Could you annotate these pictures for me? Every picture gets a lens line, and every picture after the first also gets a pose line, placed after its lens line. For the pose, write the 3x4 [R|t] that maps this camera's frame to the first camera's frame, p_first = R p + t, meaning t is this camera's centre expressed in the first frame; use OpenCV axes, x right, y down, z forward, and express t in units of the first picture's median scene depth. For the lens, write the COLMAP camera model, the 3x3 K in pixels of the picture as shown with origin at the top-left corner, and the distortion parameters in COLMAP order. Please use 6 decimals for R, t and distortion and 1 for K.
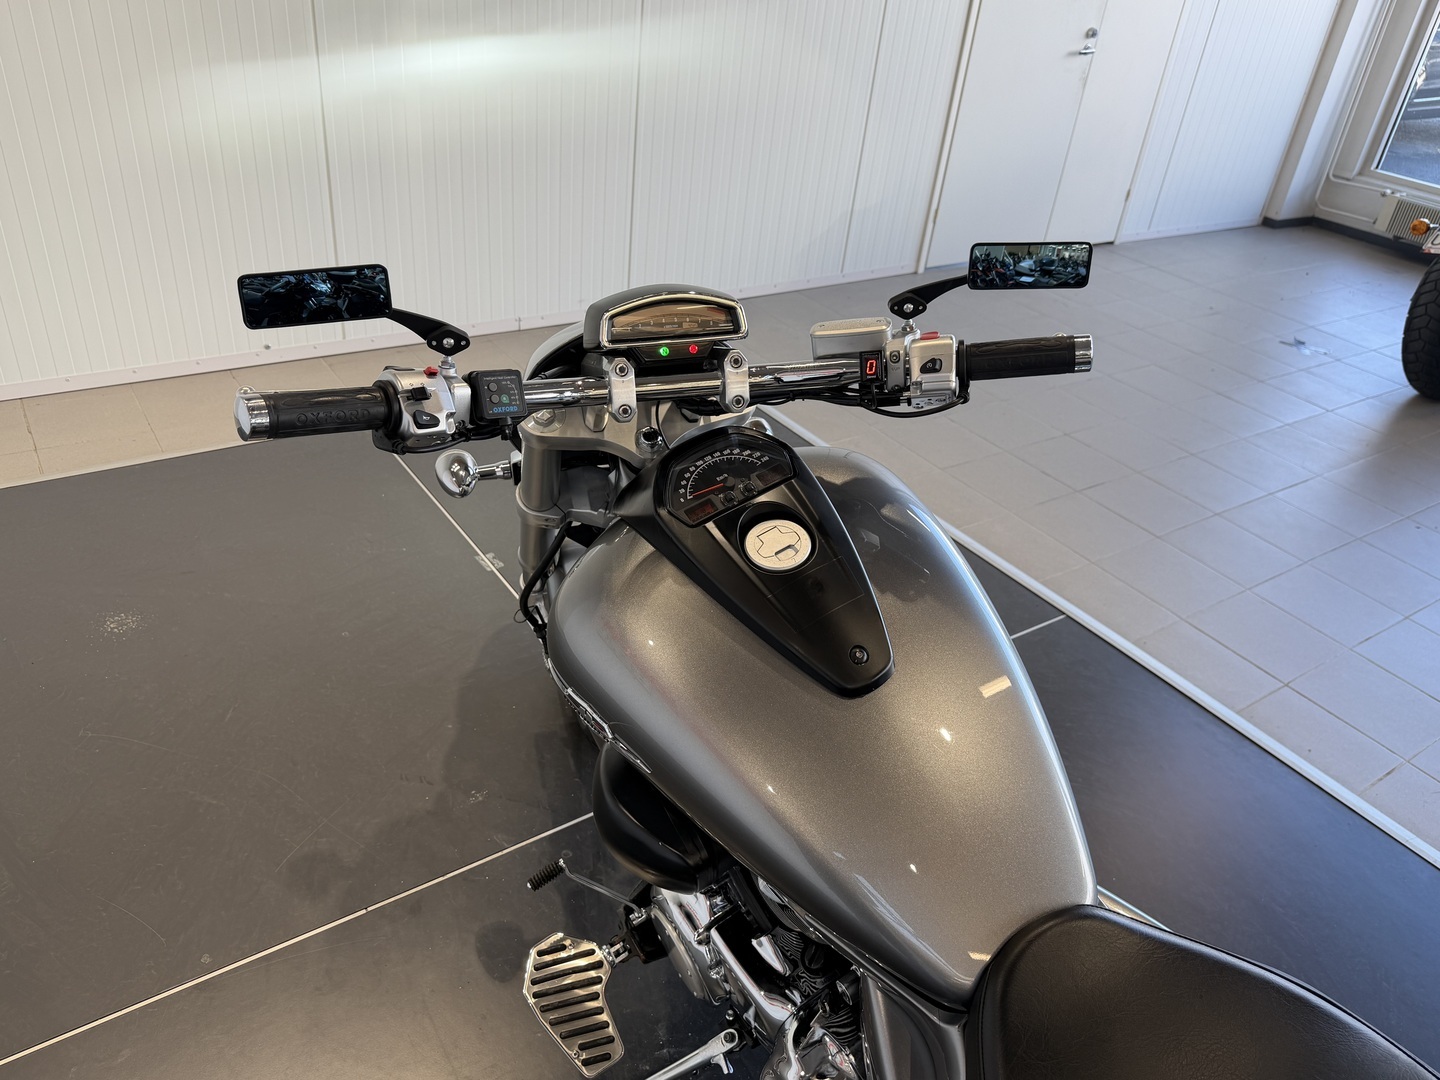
lens RADIAL K [[1080.5, 0, 720.0], [0, 1080.5, 540.0], [0, 0, 1]] dist [0.082674, -0.118082]
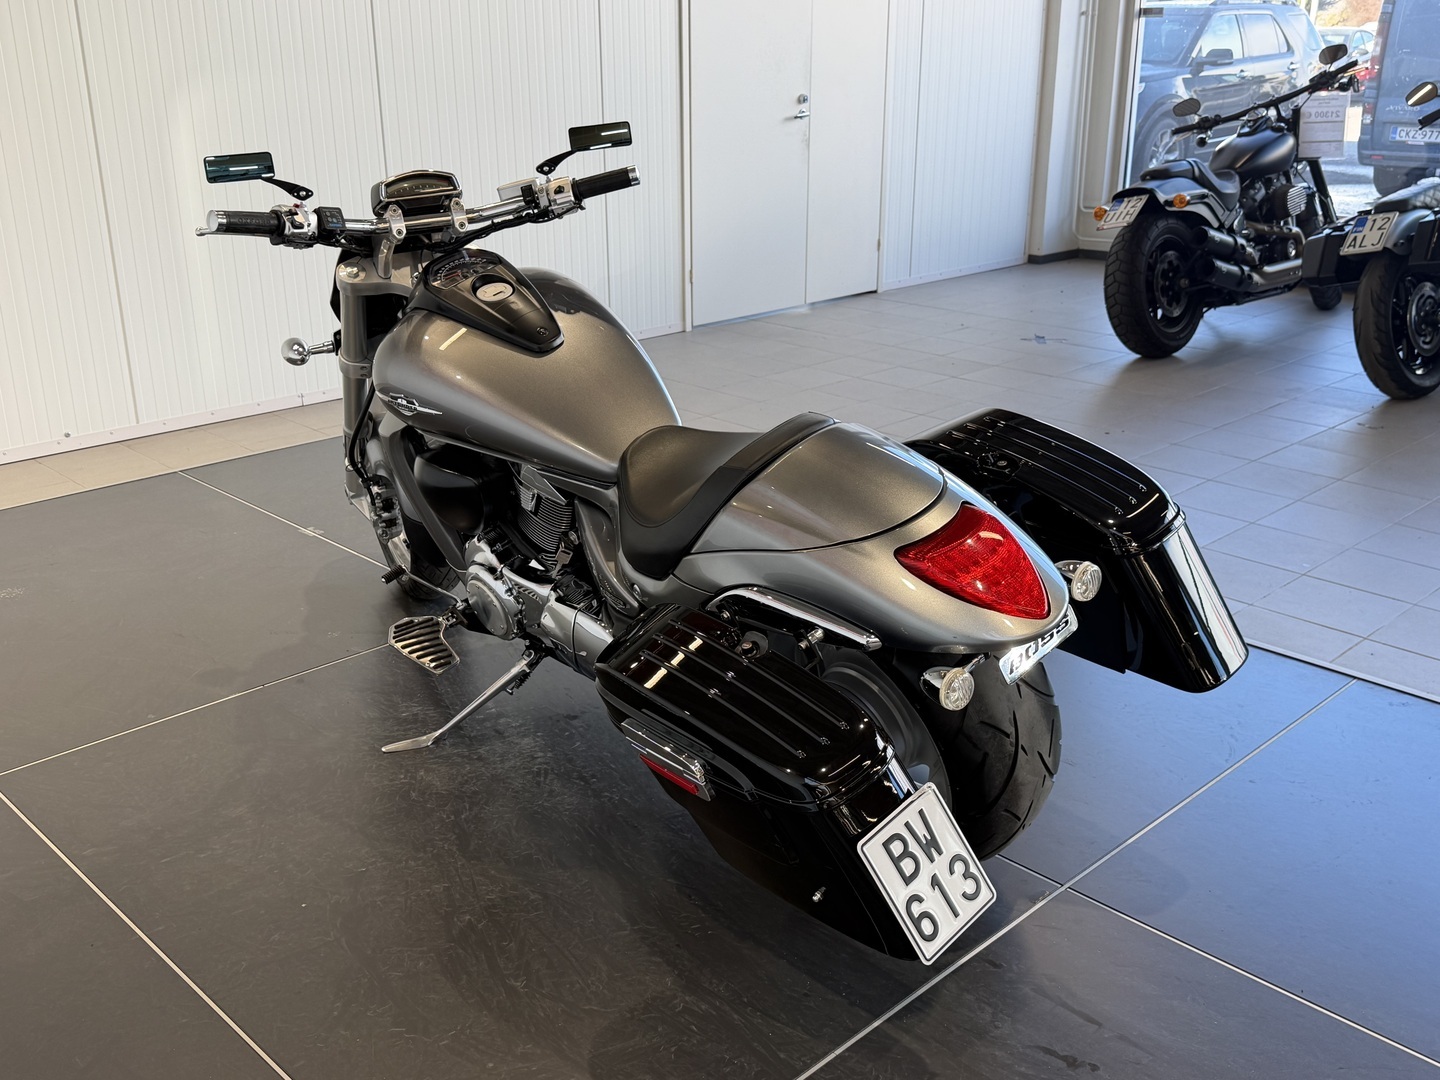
lens RADIAL K [[1446.1, 0, 720.0], [0, 1446.1, 540.0], [0, 0, 1]] dist [0.320878, -0.900426]
pose [[0.981074, -0.151032, 0.121174, 0.064038], [0.172389, 0.966257, -0.191389, 0.961111], [-0.088180, 0.208656, 0.974006, -1.395441]]
